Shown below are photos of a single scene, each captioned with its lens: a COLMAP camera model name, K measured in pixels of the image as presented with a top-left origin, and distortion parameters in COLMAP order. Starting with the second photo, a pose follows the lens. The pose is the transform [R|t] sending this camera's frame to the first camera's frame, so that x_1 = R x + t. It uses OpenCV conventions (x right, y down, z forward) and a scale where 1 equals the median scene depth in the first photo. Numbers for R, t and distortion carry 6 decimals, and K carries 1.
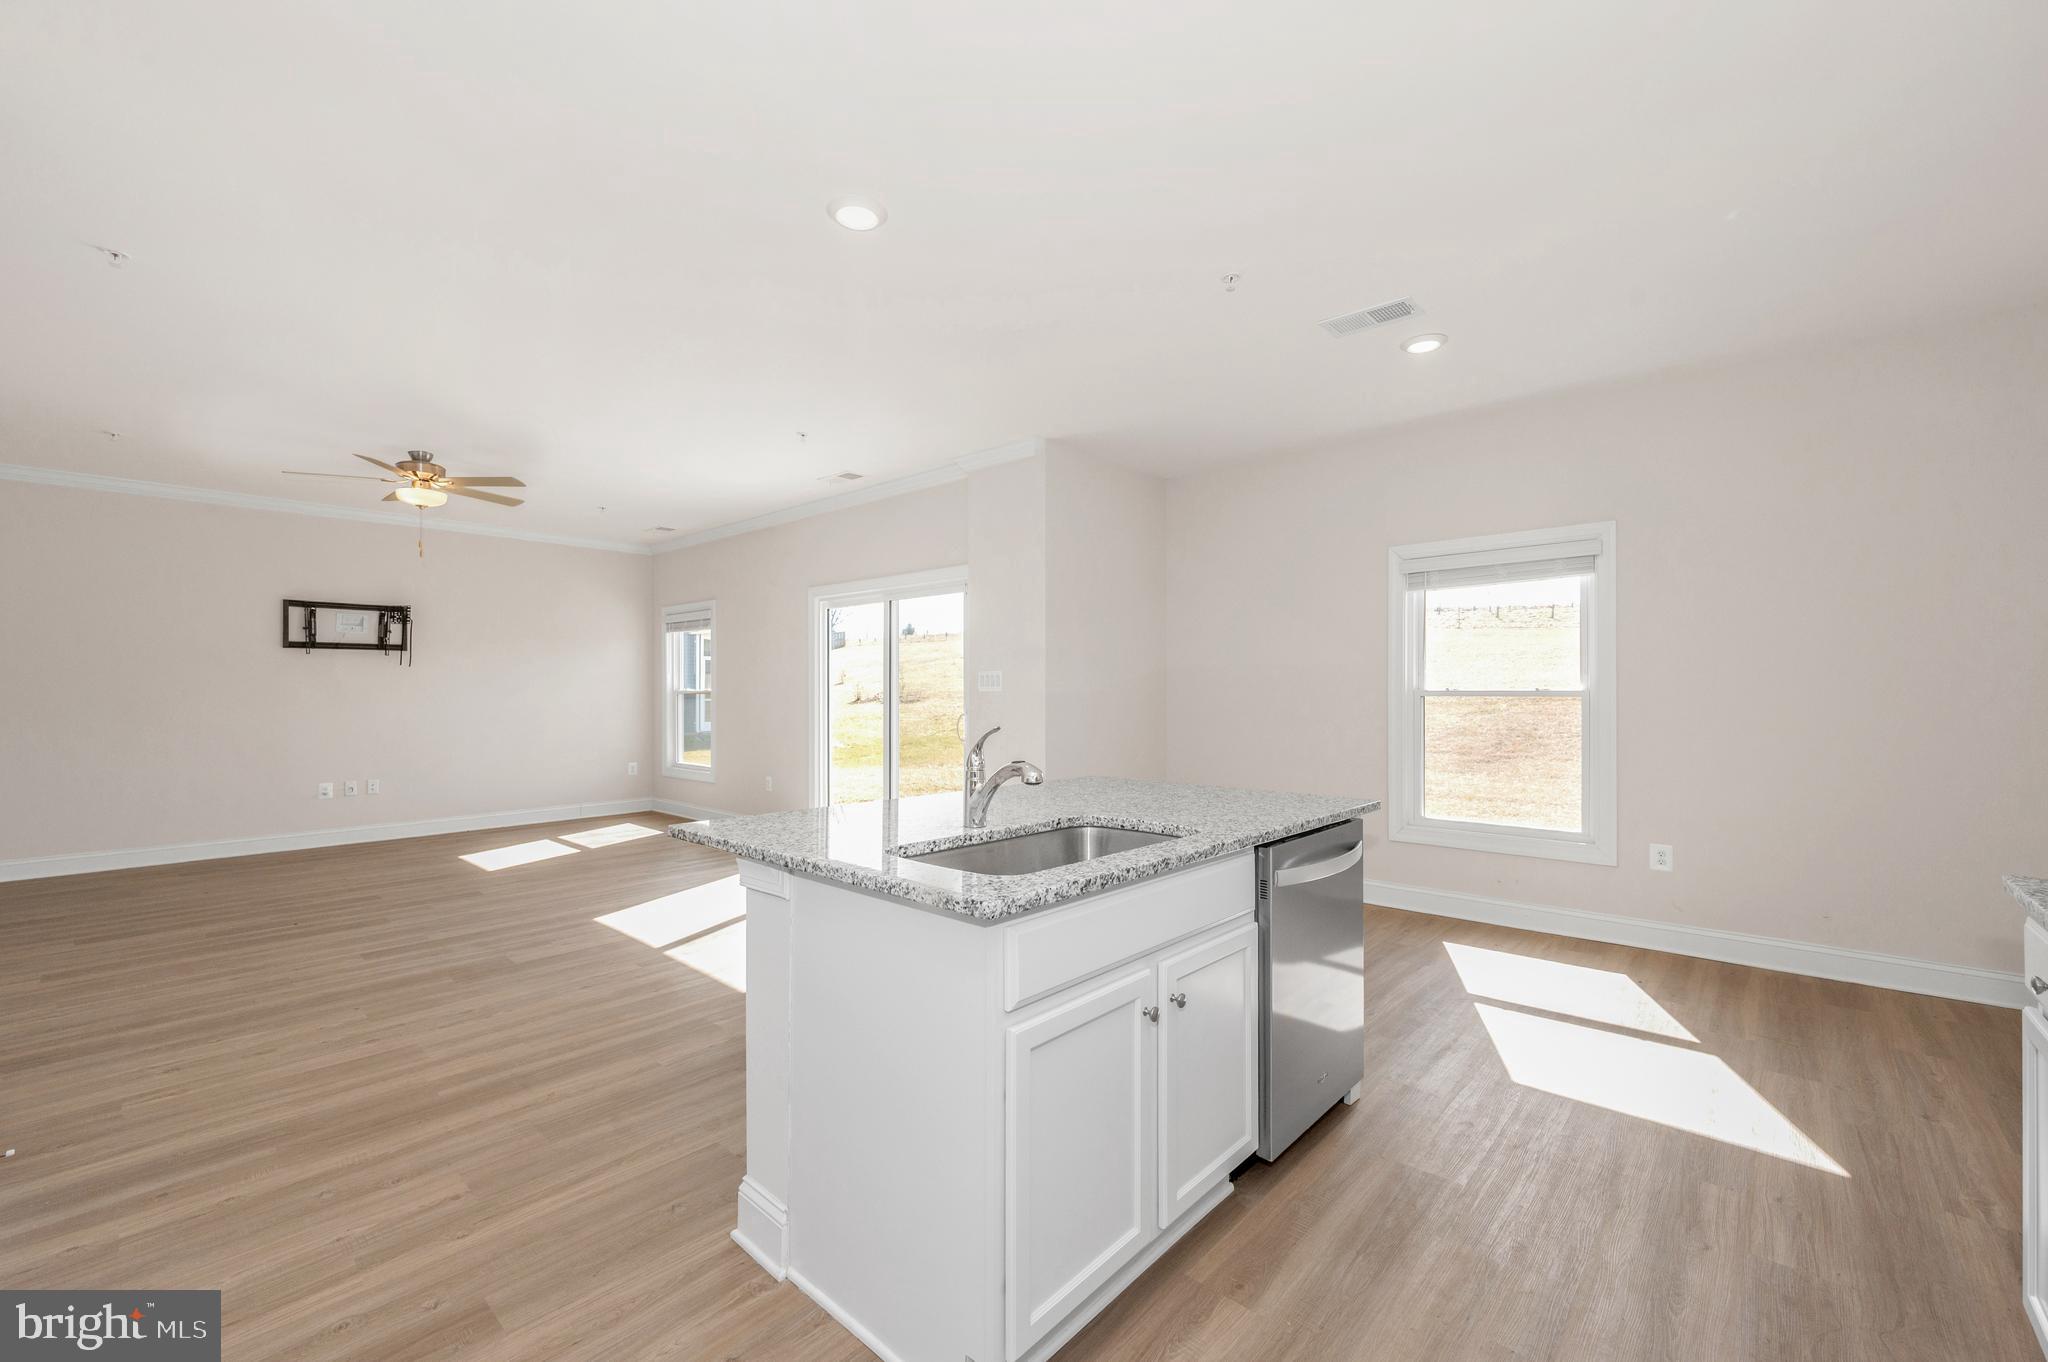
lens RADIAL K [[831.4, 0, 1007.0], [0, 831.4, 682.9], [0, 0, 1]] dist [-0.002626, -0.000594]
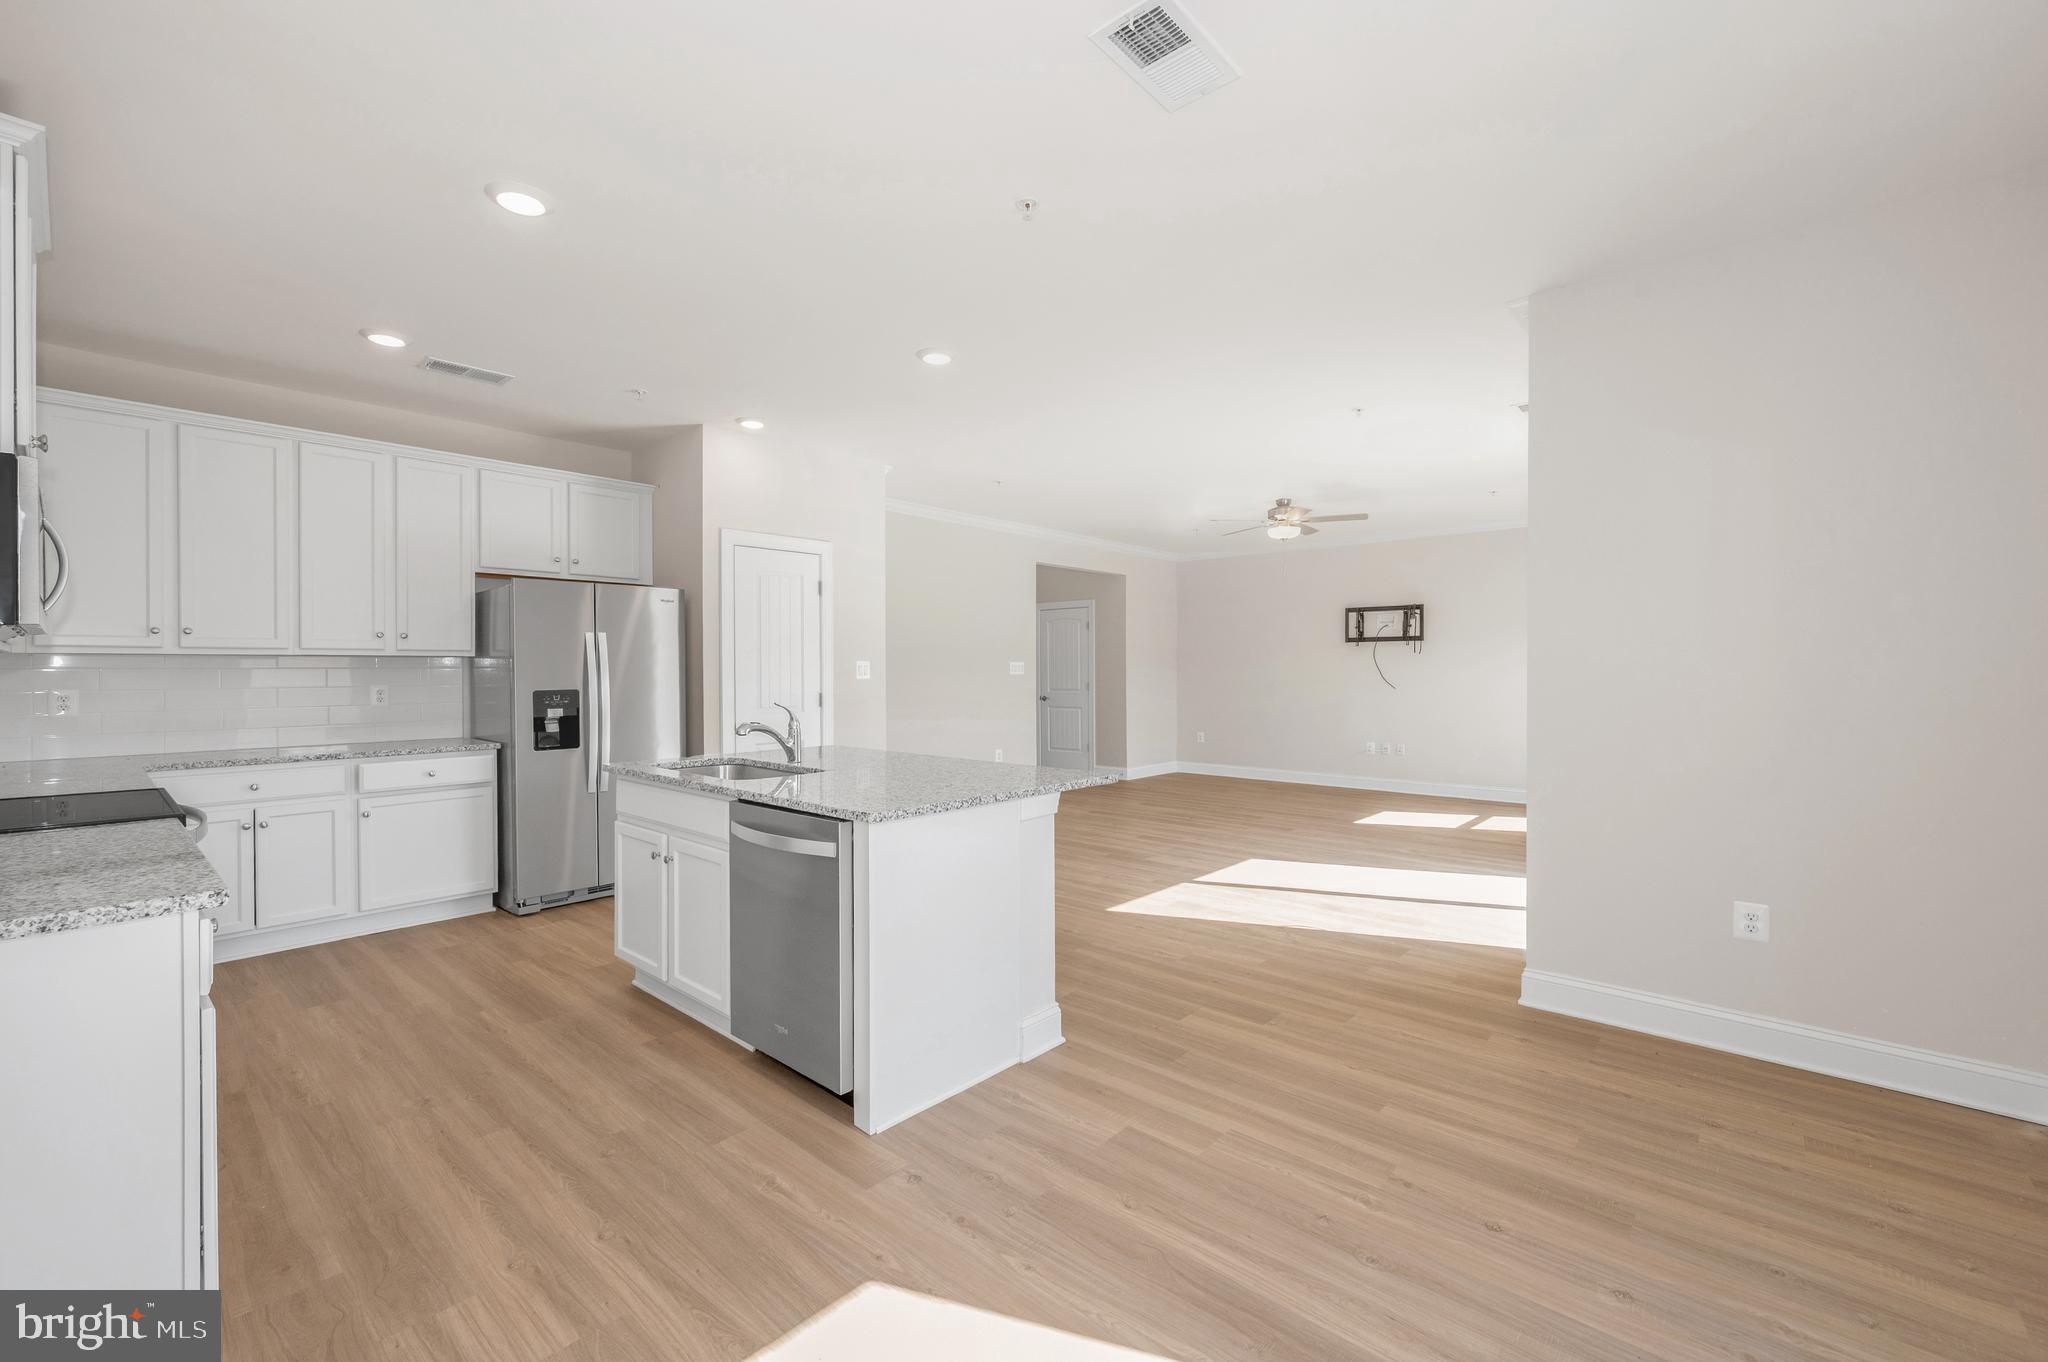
lens RADIAL K [[831.4, 0, 1052.6], [0, 831.4, 670.5], [0, 0, 1]] dist [-0.002626, -0.000594]
pose [[0.052150, 0.002875, -0.998635, 0.489097], [0.008384, 0.999959, 0.003317, -0.004051], [0.998604, -0.008546, 0.052123, 0.421327]]
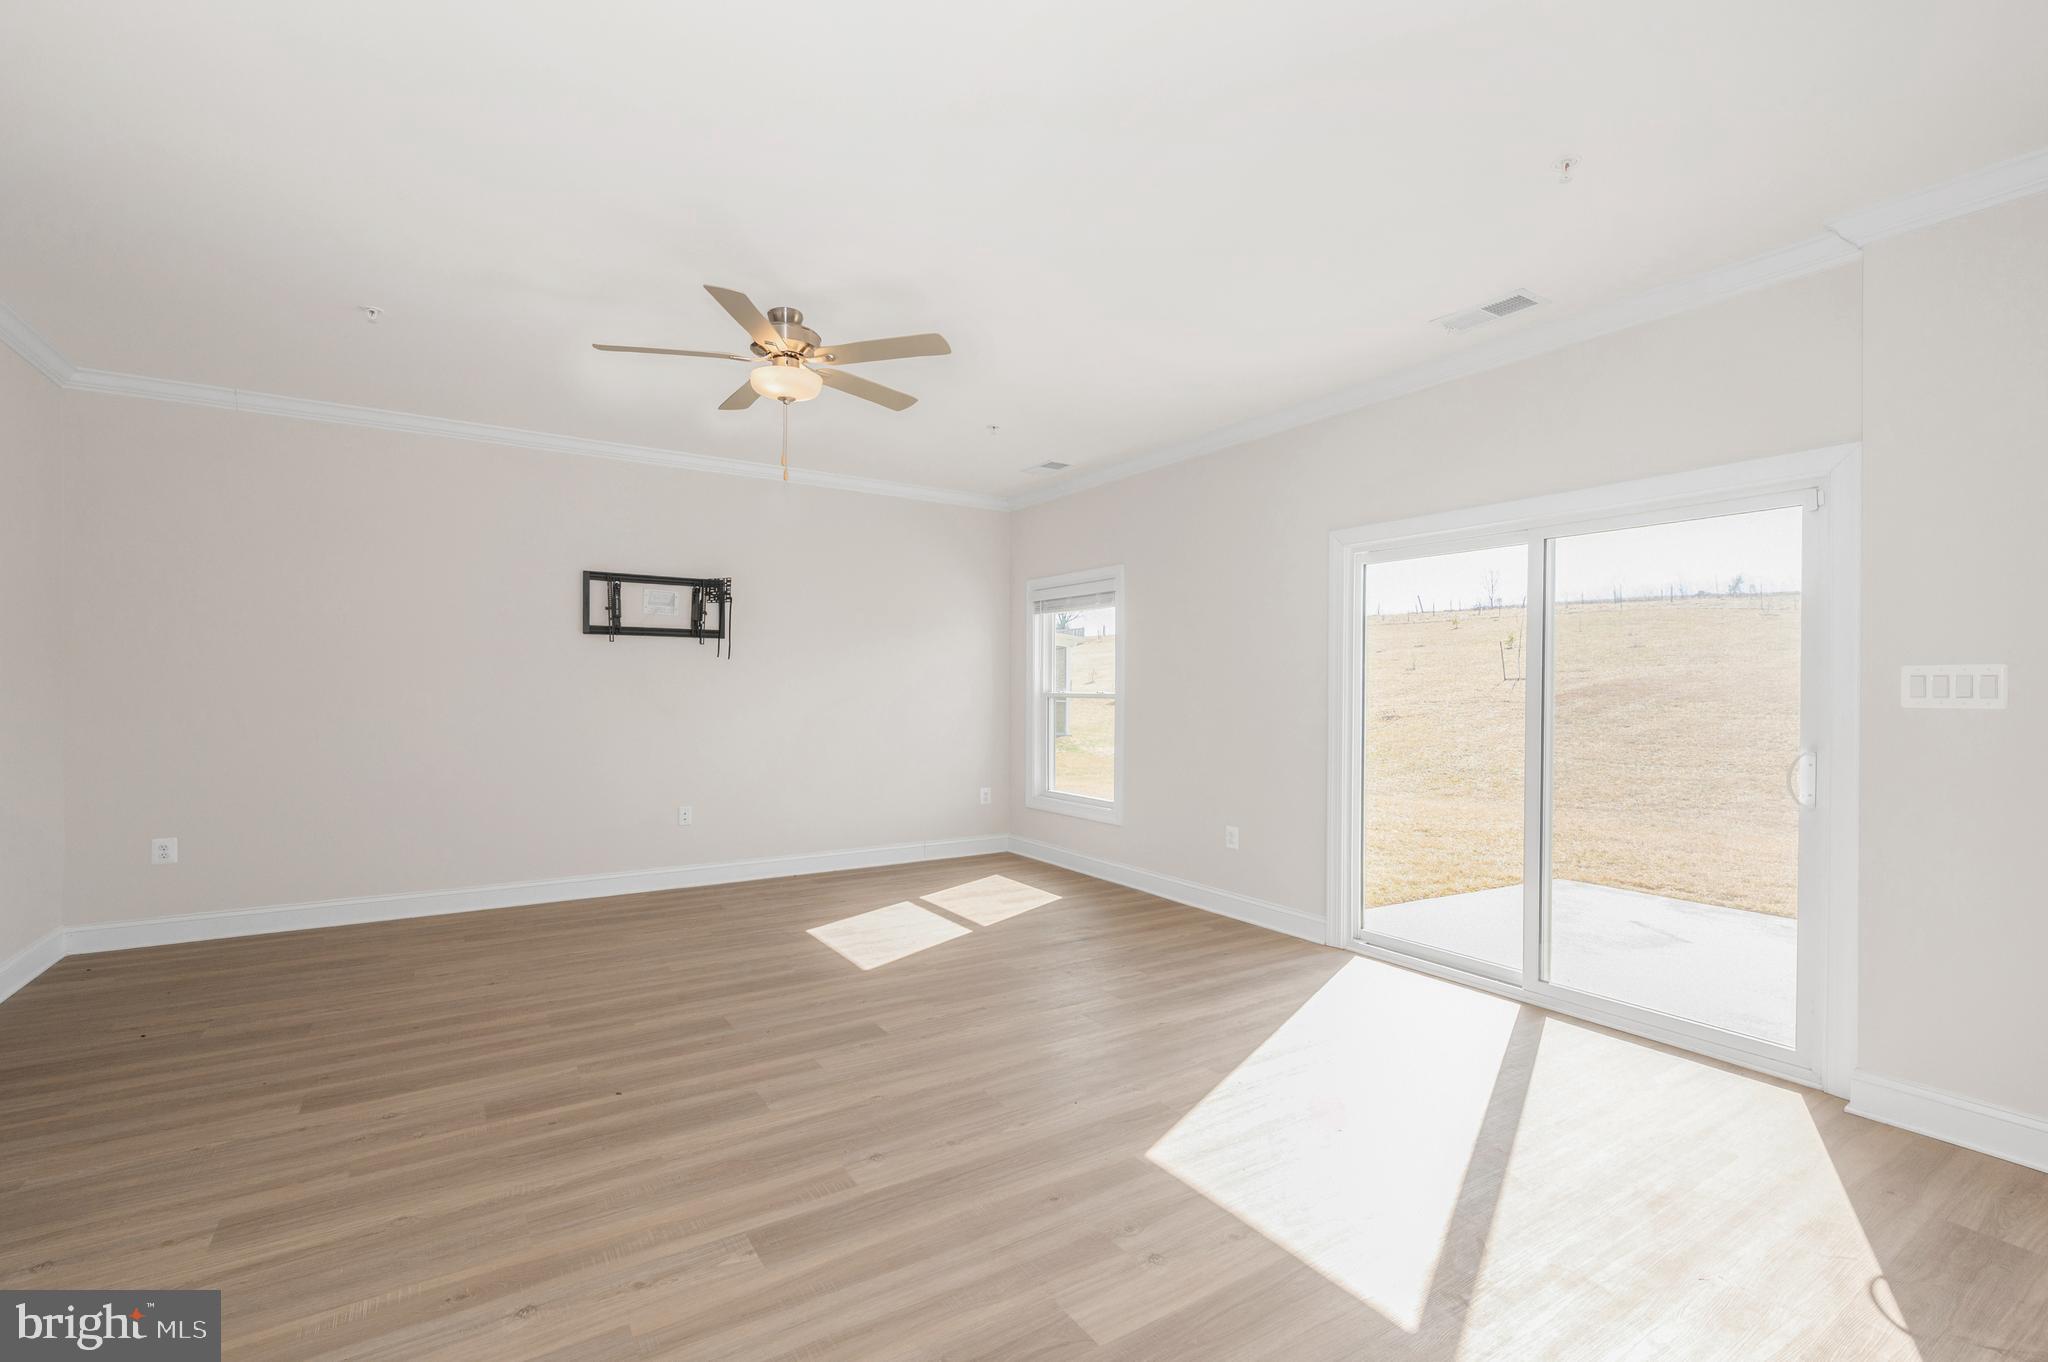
lens RADIAL K [[831.4, 0, 1030.4], [0, 831.4, 699.6], [0, 0, 1]] dist [-0.002626, -0.000594]
pose [[0.978471, 0.011116, -0.206084, -0.311191], [-0.004709, 0.999491, 0.031556, -0.008811], [0.206330, -0.029906, 0.978025, 0.334540]]
